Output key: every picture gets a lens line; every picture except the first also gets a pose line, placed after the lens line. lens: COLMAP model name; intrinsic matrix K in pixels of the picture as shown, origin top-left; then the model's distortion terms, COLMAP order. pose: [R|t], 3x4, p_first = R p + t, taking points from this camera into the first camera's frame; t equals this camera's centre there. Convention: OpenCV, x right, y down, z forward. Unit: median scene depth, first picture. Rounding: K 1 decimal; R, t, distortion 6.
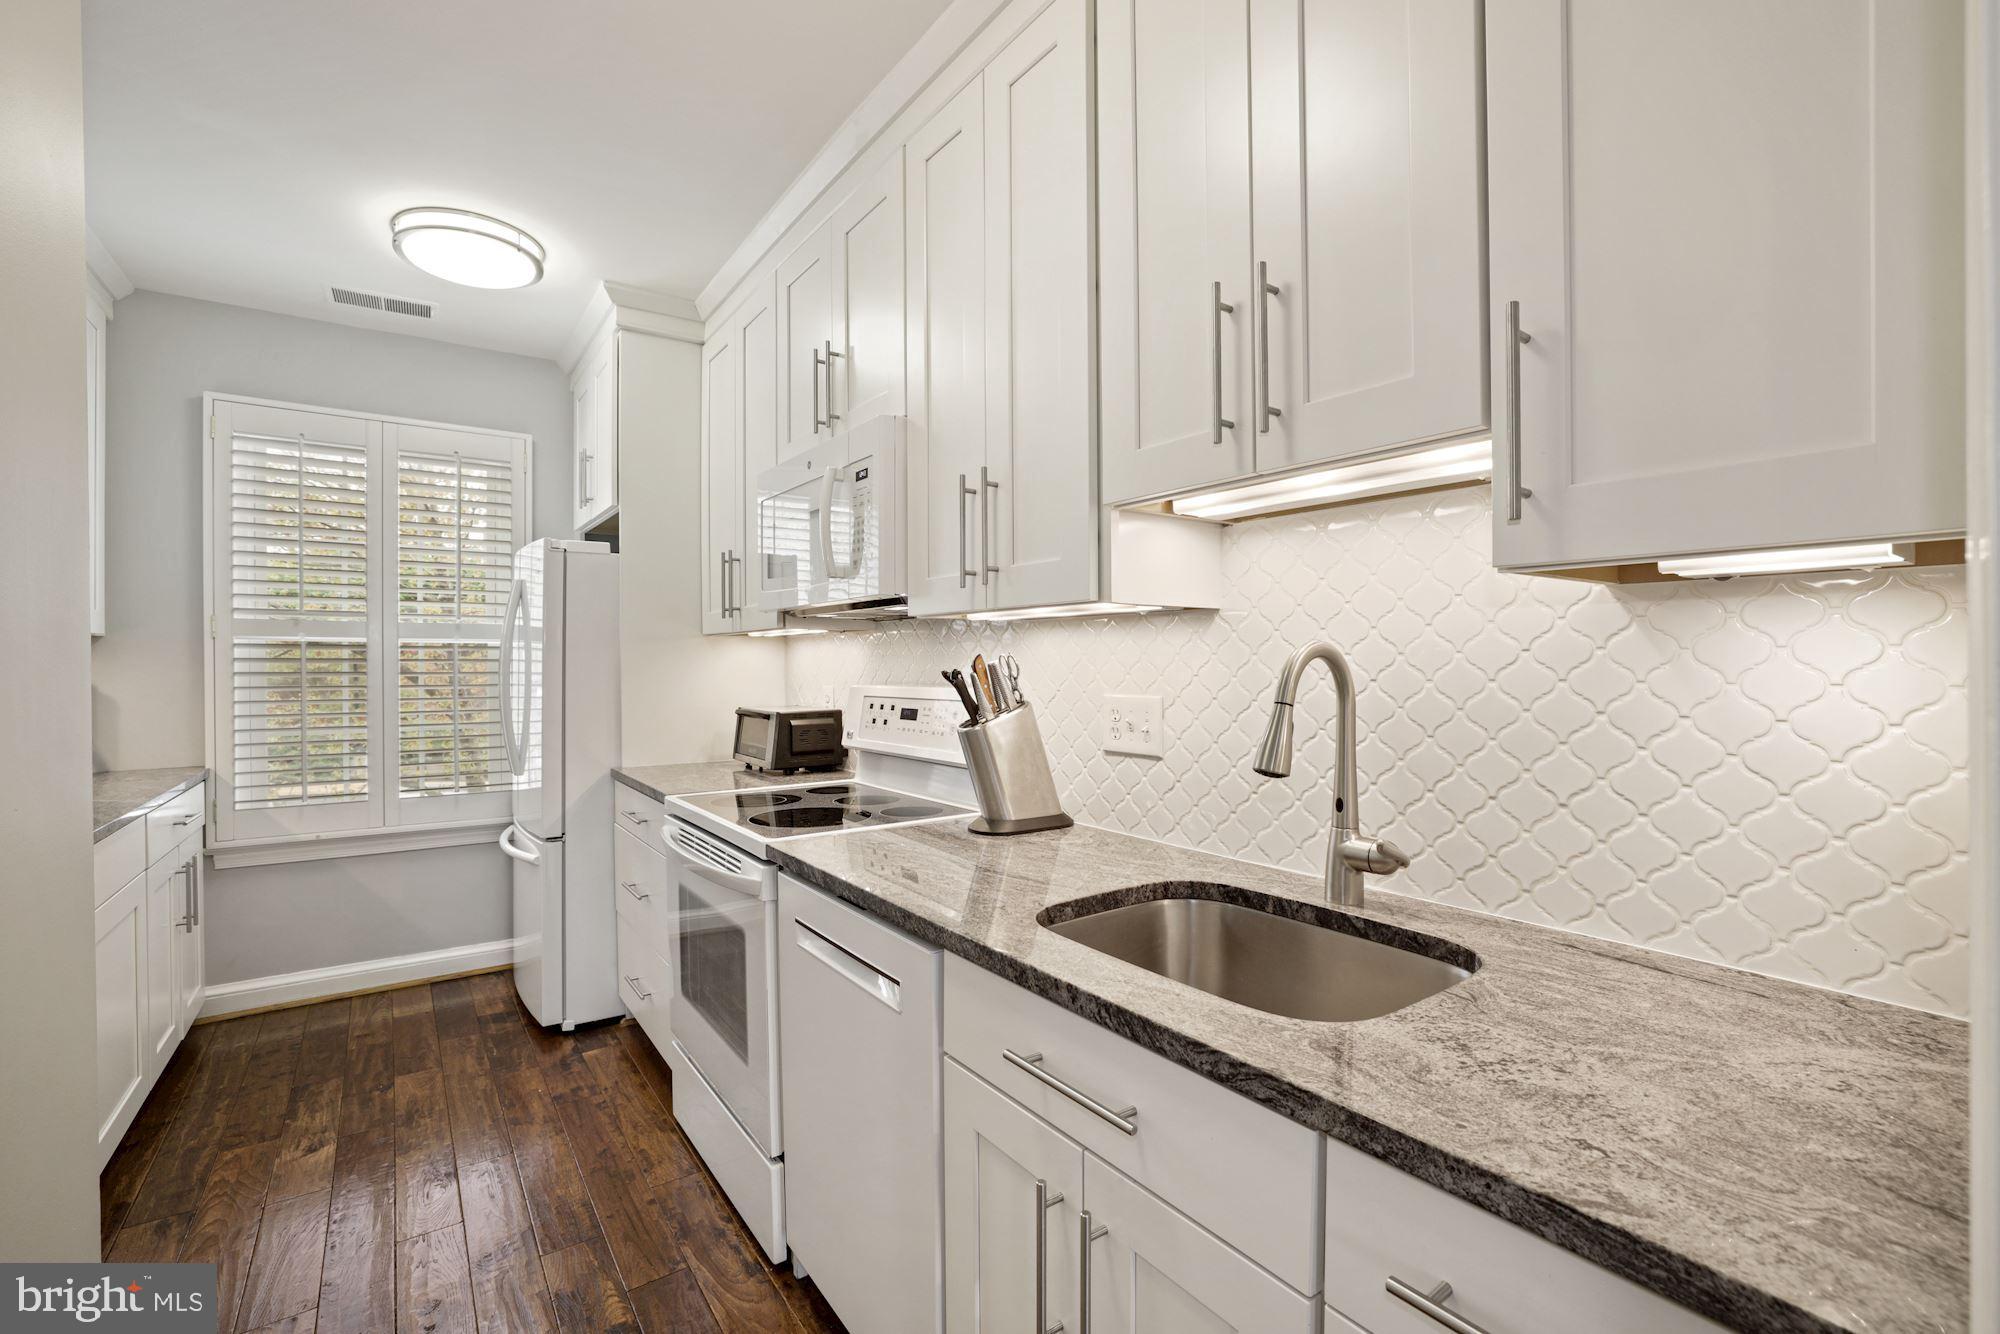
lens RADIAL K [[866.4, 0, 998.5], [0, 866.4, 660.0], [0, 0, 1]] dist [-0.047139, 0.016636]
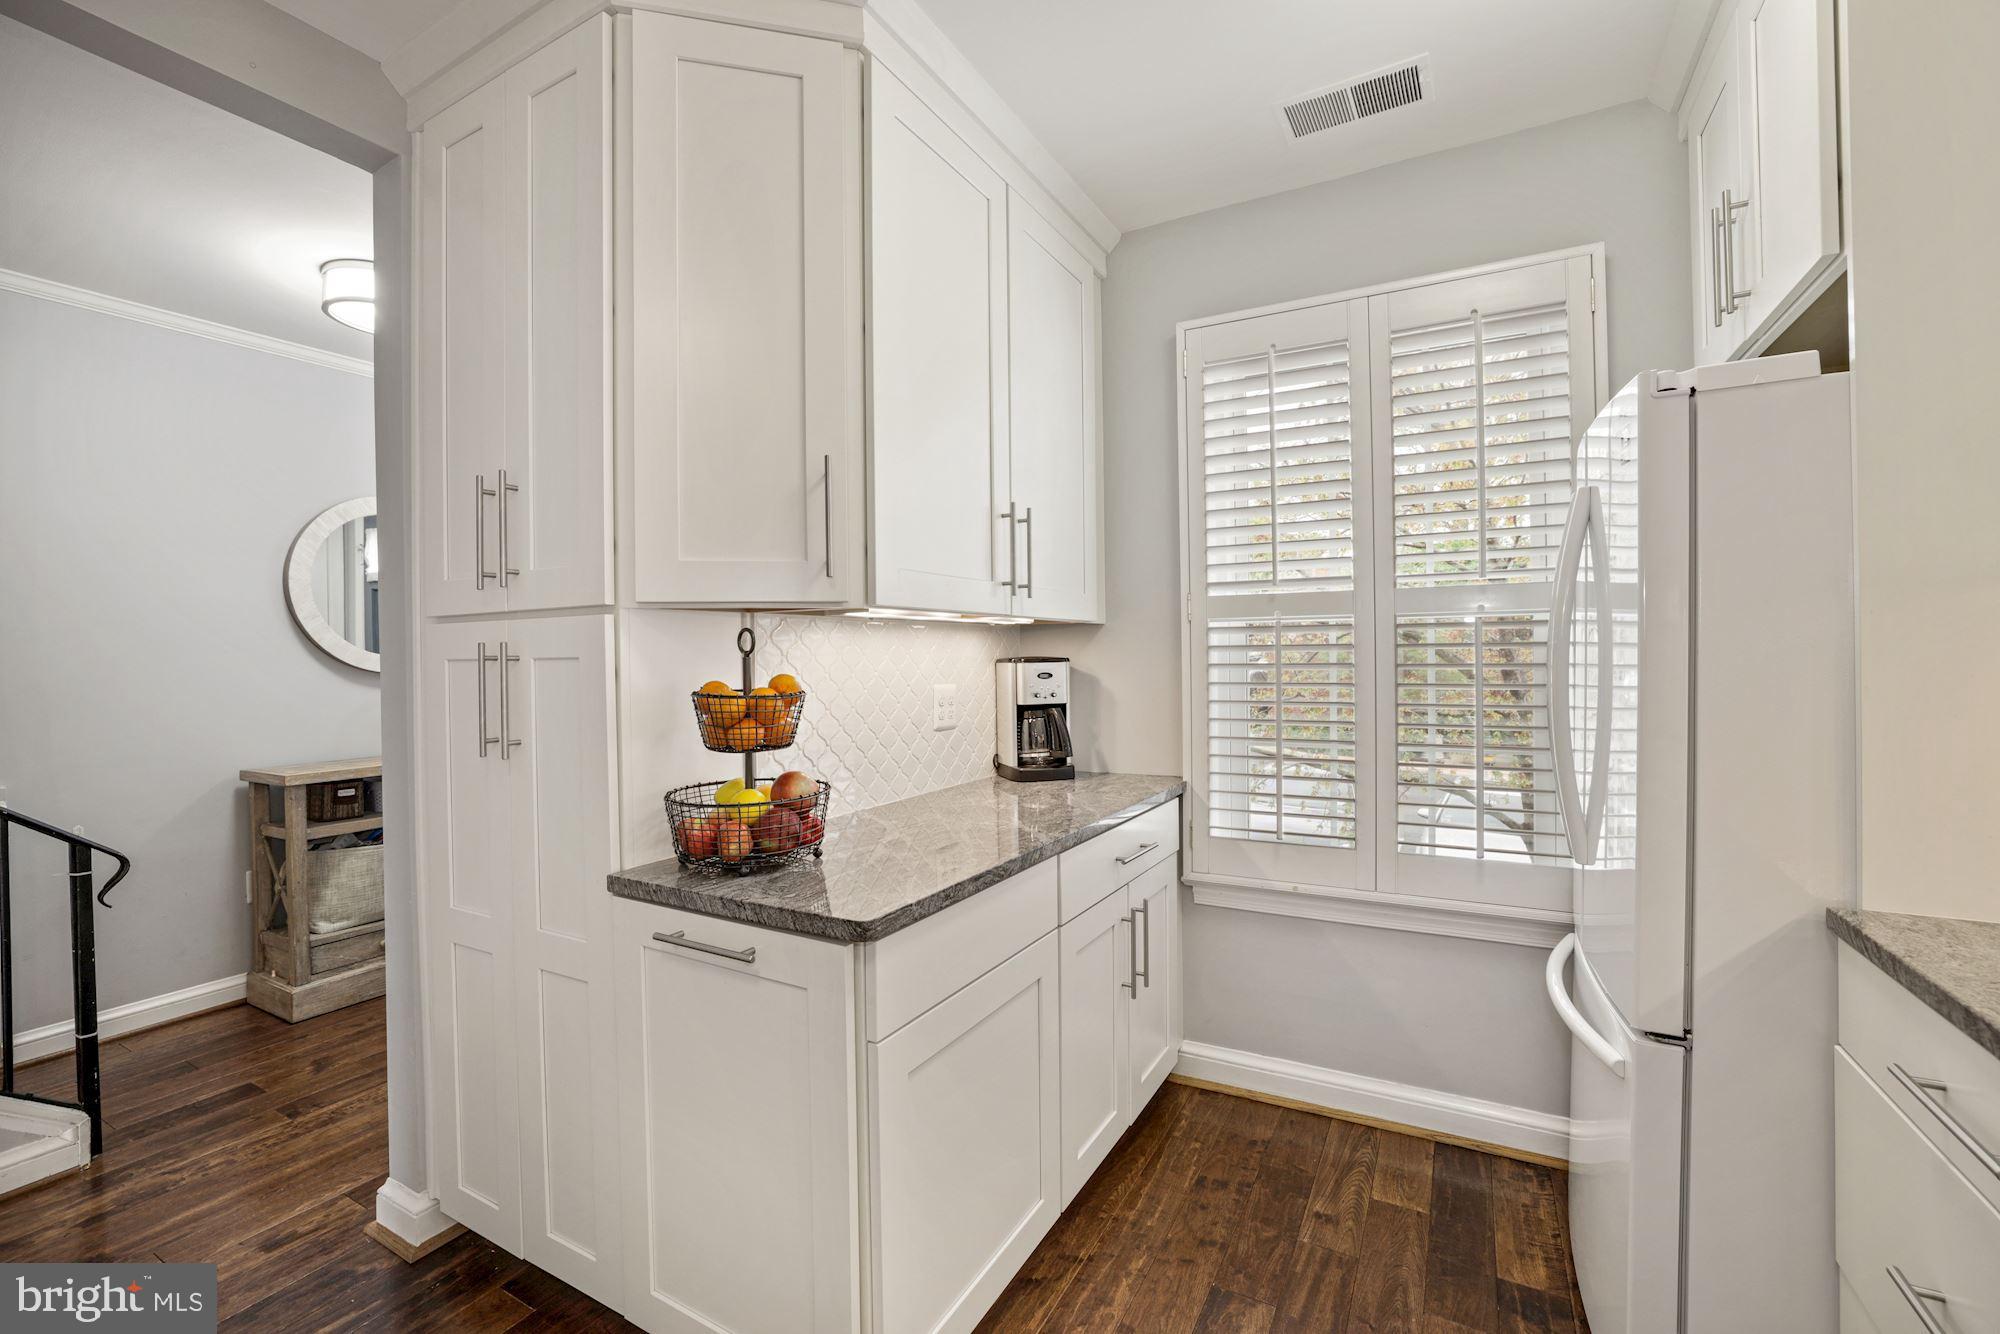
lens RADIAL K [[850.2, 0, 1000.0], [0, 850.2, 667.0], [0, 0, 1]] dist [-0.031908, 0.000195]
pose [[0.433359, 0.007799, -0.901187, -0.262691], [0.012168, 0.999821, 0.014503, 0.003766], [0.901139, -0.017250, 0.433187, 0.467255]]
